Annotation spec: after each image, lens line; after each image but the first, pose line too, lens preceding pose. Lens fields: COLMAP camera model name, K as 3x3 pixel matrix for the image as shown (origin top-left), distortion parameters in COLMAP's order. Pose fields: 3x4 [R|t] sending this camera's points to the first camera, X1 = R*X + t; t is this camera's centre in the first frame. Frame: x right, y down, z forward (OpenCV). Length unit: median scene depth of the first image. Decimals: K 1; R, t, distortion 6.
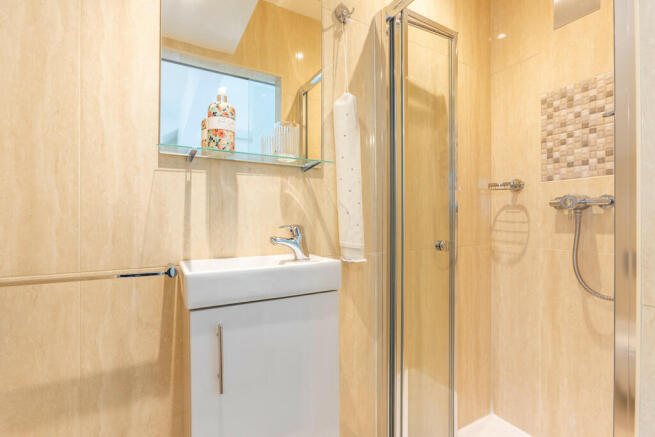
lens RADIAL K [[293.6, 0, 325.9], [0, 293.6, 218.3], [0, 0, 1]] dist [-0.015285, 0.001839]
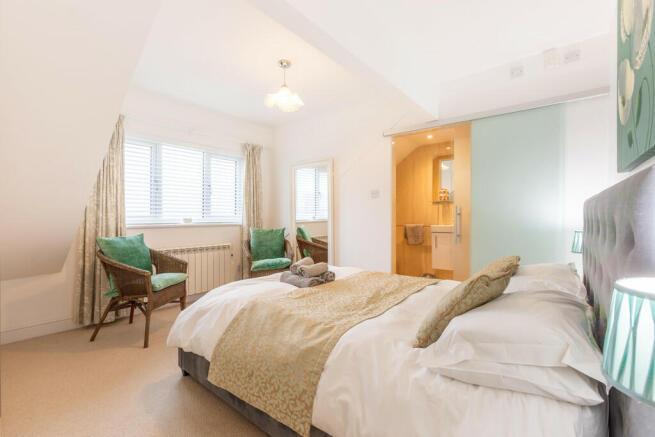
lens RADIAL K [[293.6, 0, 328.4], [0, 293.6, 215.6], [0, 0, 1]] dist [-0.015285, 0.001839]
pose [[0.387083, 0.000247, -0.922045, 2.887293], [0.012687, 0.999904, 0.005594, -0.041381], [0.921957, -0.013863, 0.387043, -2.165426]]
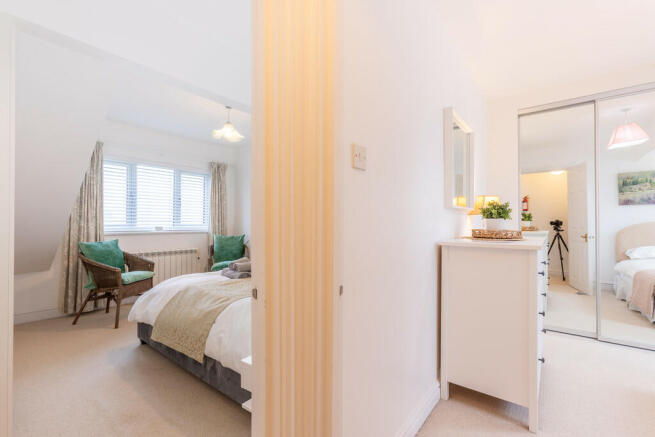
lens RADIAL K [[293.6, 0, 328.1], [0, 293.6, 221.2], [0, 0, 1]] dist [-0.015285, 0.001839]
pose [[0.404827, -0.007288, -0.914364, 3.886611], [0.013582, 0.999906, -0.001956, -0.049715], [0.914293, -0.011627, 0.404888, -1.797535]]
